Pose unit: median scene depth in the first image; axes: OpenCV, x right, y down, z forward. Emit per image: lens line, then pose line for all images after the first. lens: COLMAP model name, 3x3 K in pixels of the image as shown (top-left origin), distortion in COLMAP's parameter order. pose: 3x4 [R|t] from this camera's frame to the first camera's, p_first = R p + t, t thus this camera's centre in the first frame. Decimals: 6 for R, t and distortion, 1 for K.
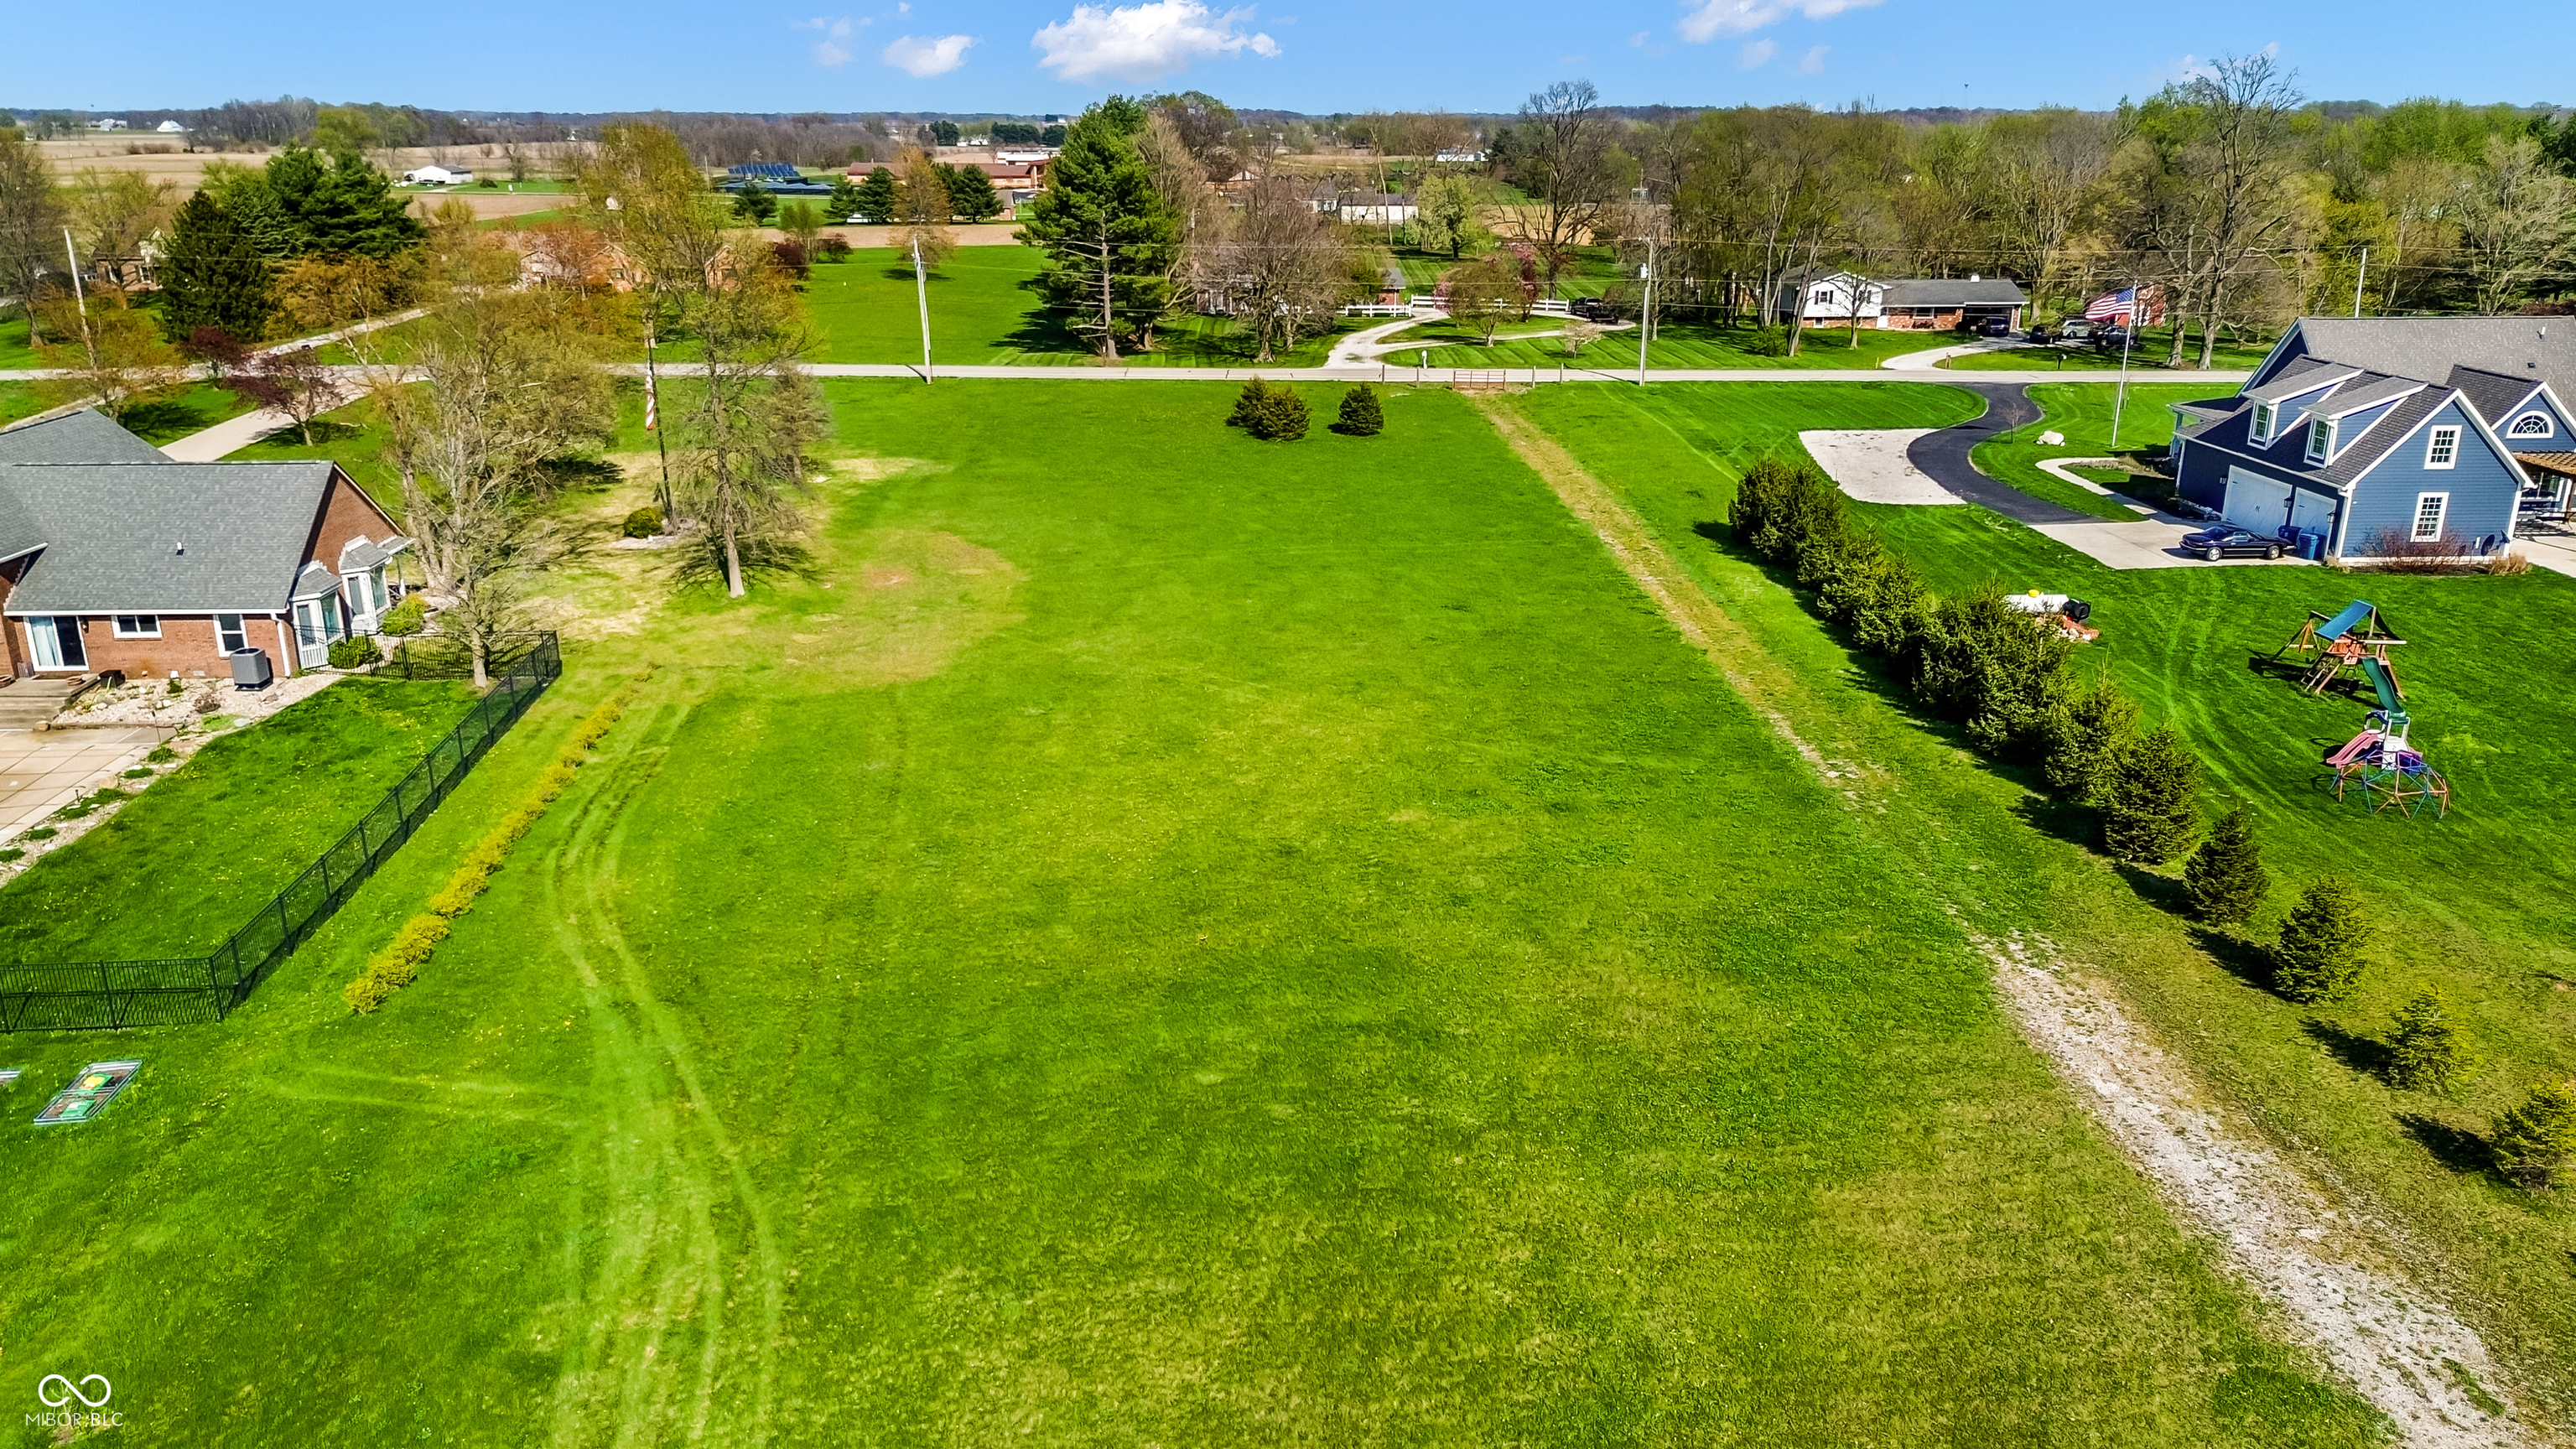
lens RADIAL K [[1848.6, 0, 1288.0], [0, 1848.6, 724.5], [0, 0, 1]] dist [0.073258, -0.081401]
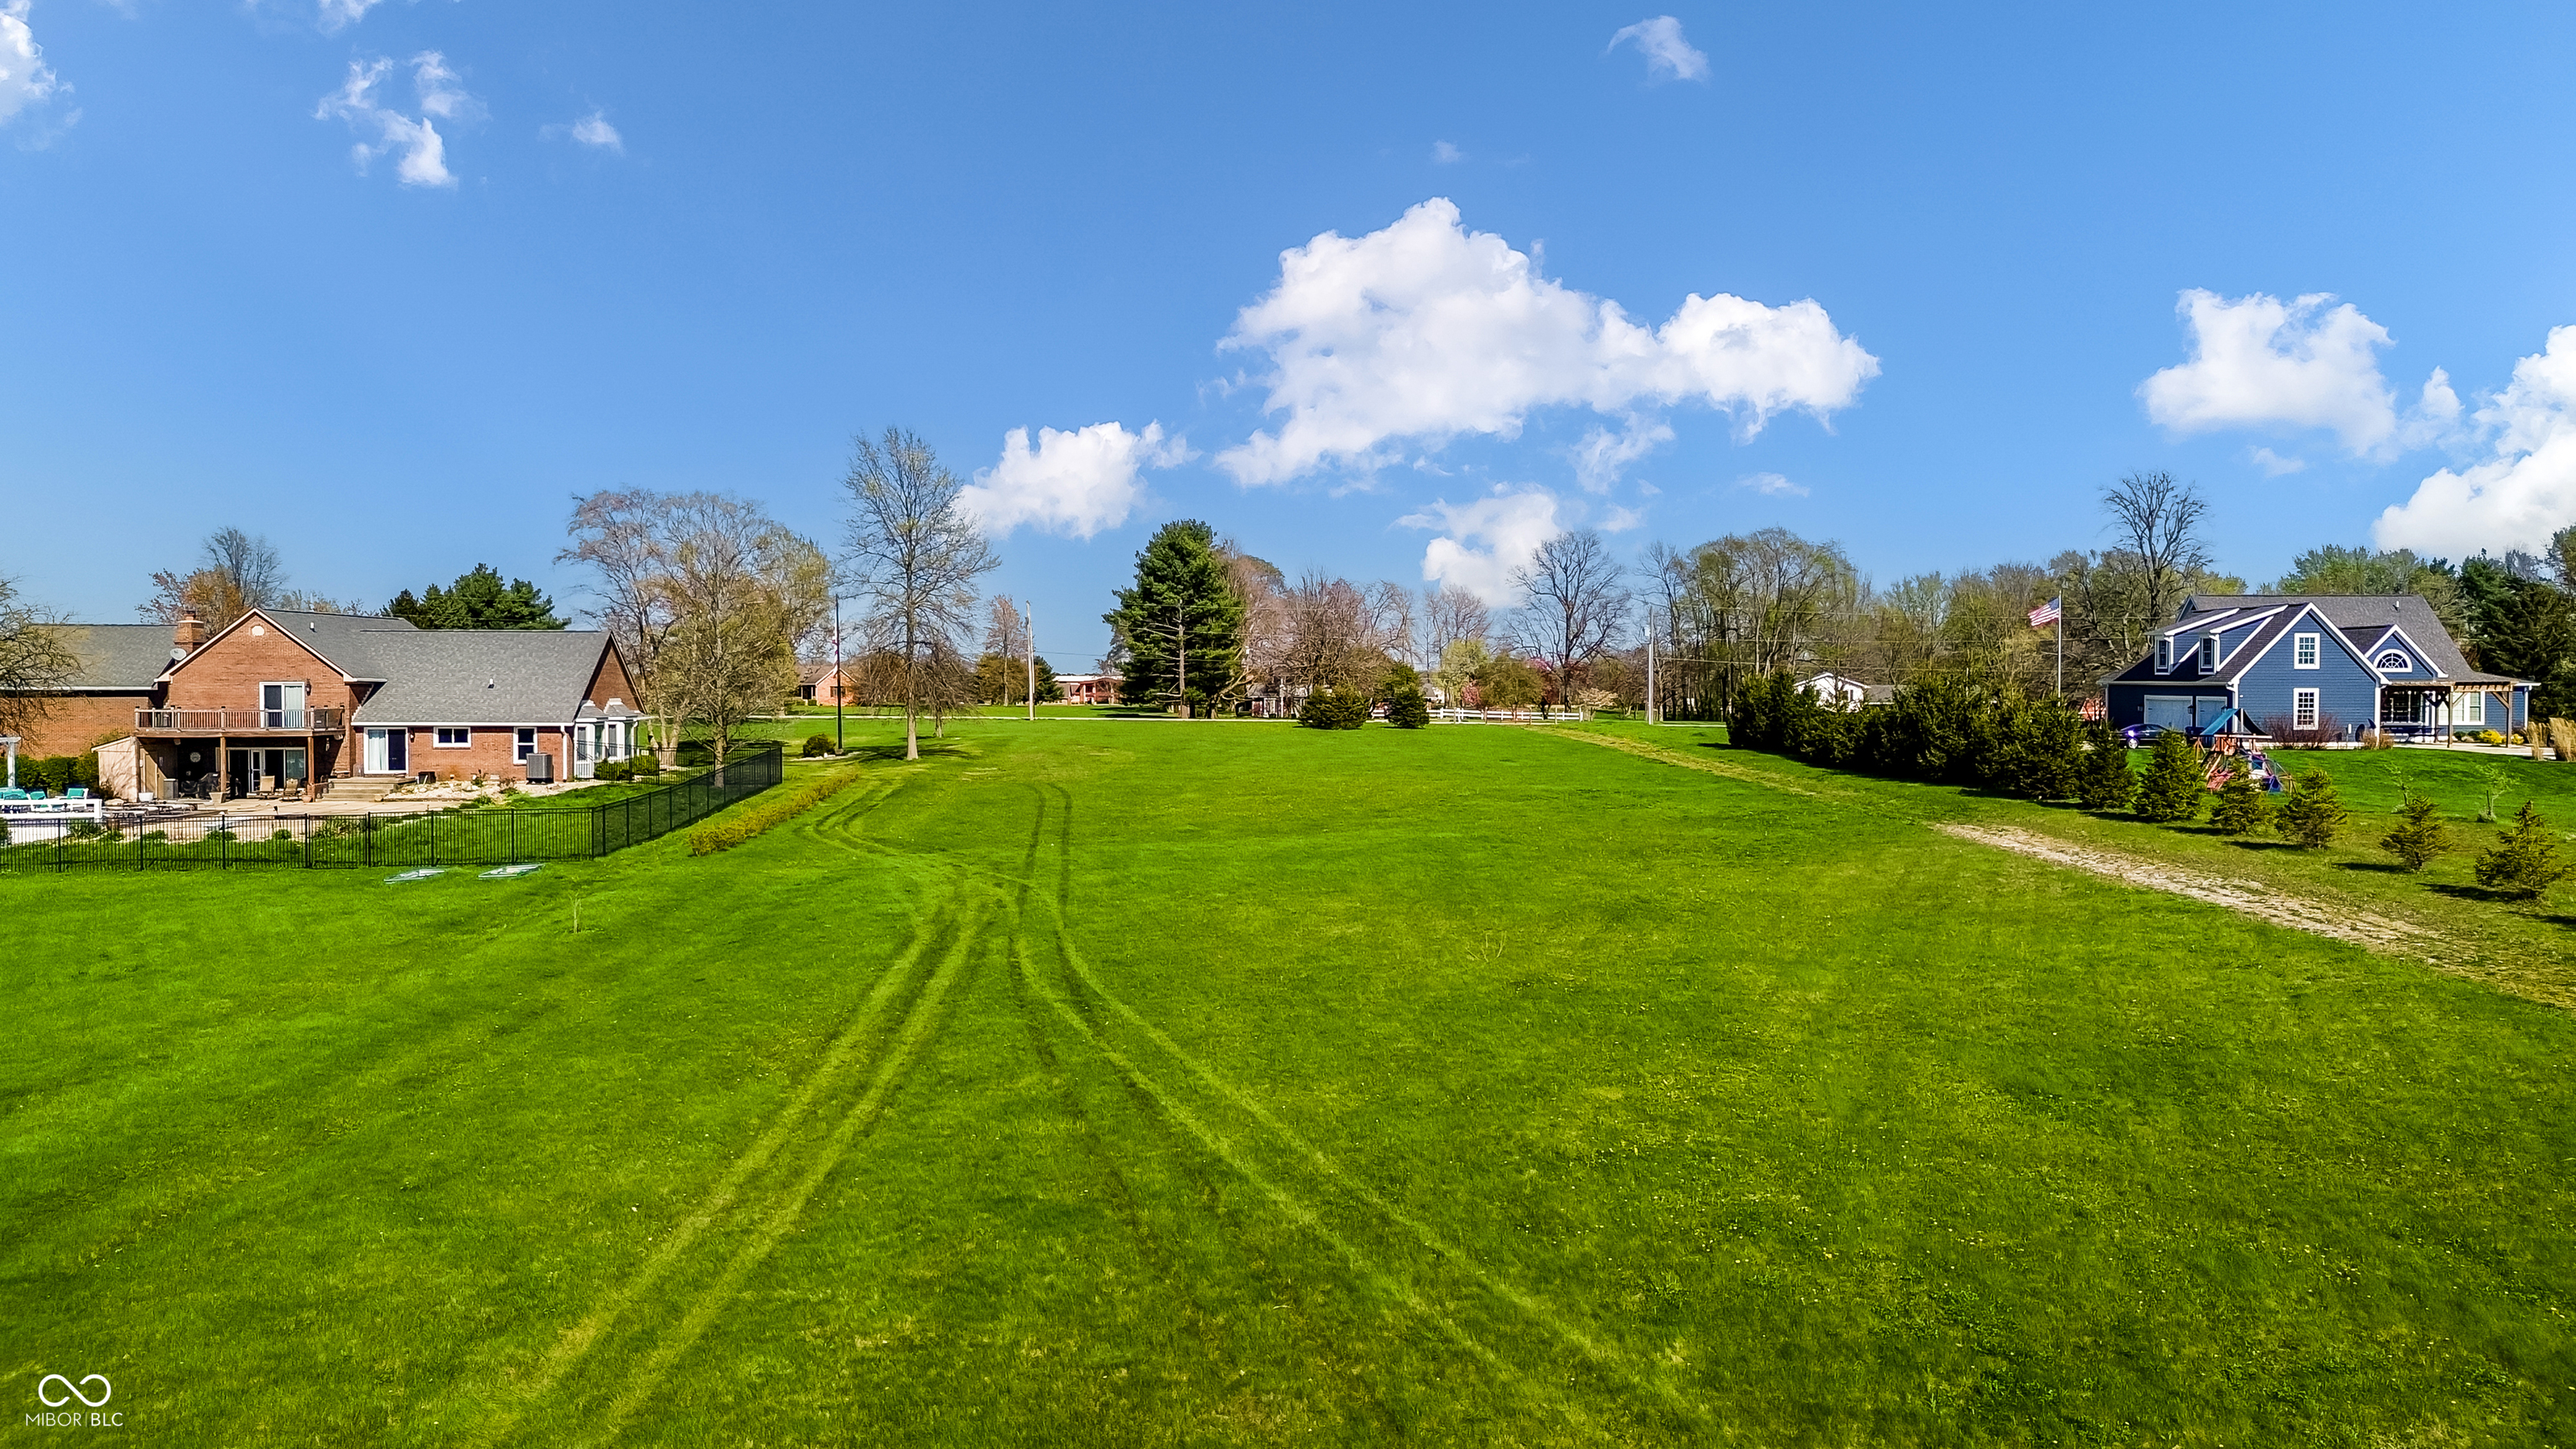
lens RADIAL K [[1838.0, 0, 1286.6], [0, 1838.0, 755.1], [0, 0, 1]] dist [0.058916, -0.073602]
pose [[0.999892, -0.004425, -0.014004, -0.029653], [0.000391, 0.961228, -0.275755, 0.239511], [0.014681, 0.275720, 0.961126, -0.144119]]
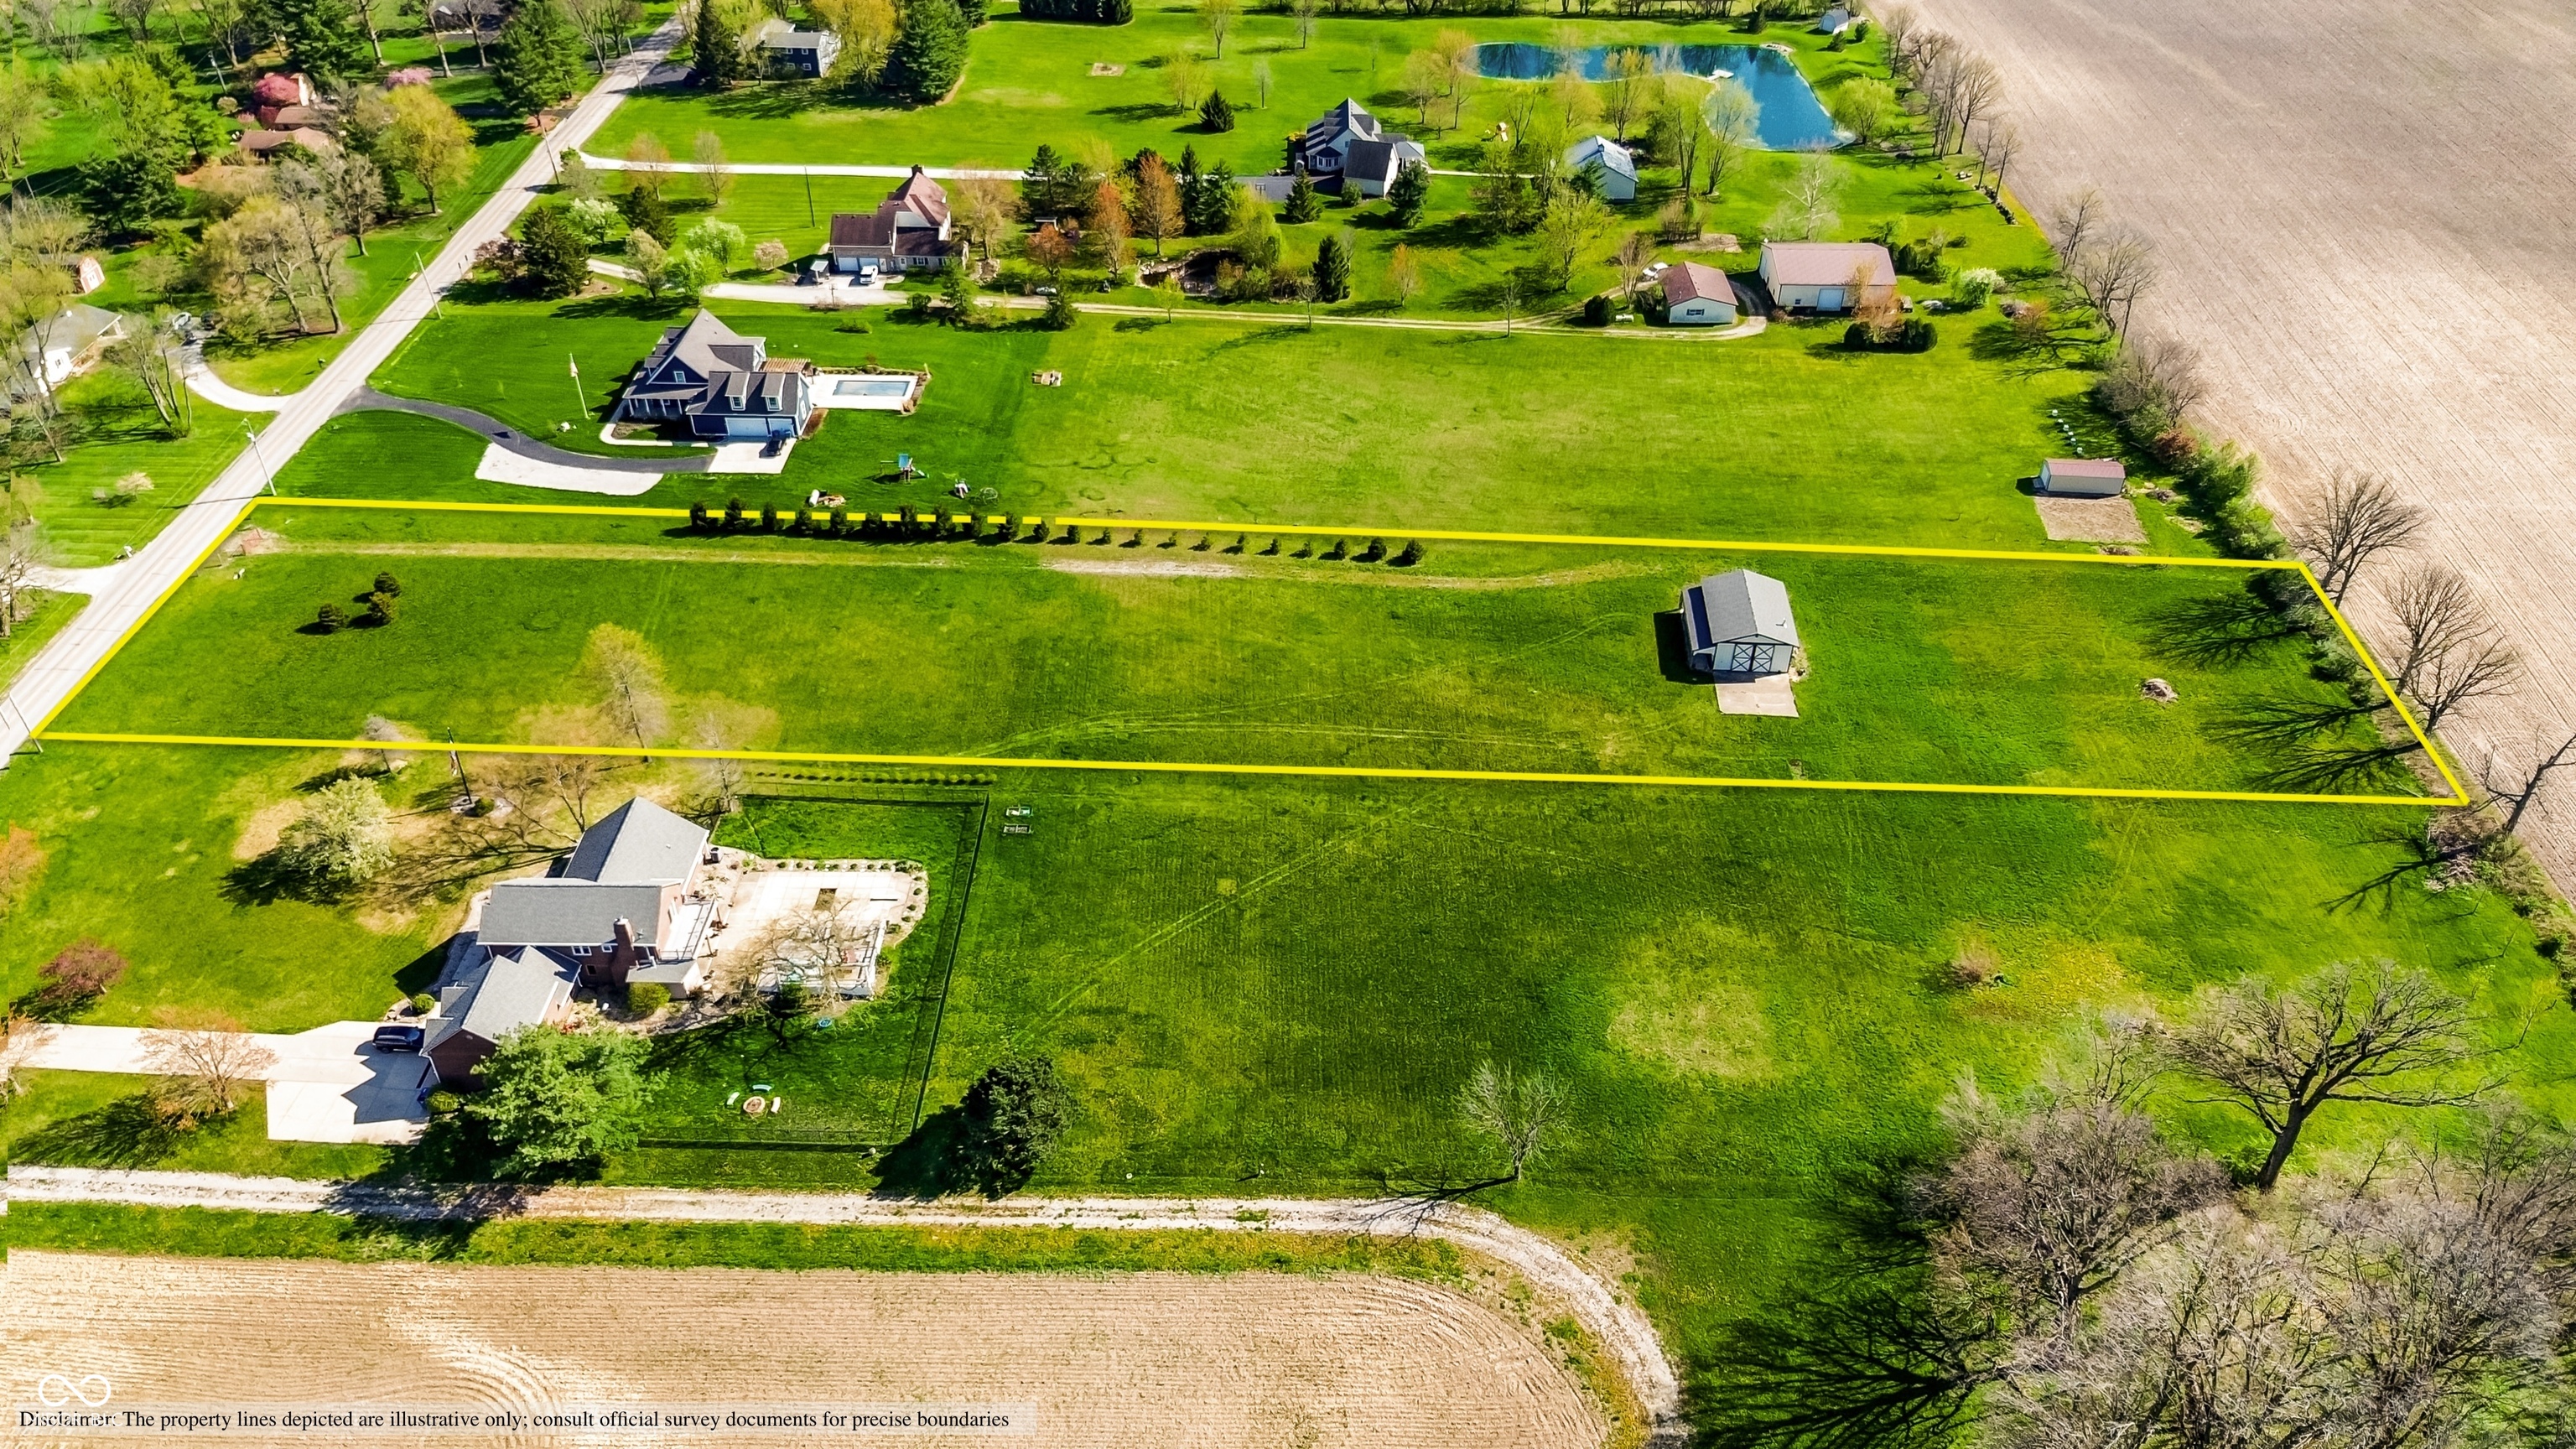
lens RADIAL K [[1848.6, 0, 1288.0], [0, 1848.6, 724.5], [0, 0, 1]] dist [0.073258, -0.081401]
pose [[0.063613, -0.603238, 0.795020, -1.990334], [0.307224, 0.769783, 0.559506, -1.122154], [-0.949509, 0.208658, 0.234298, -0.354765]]
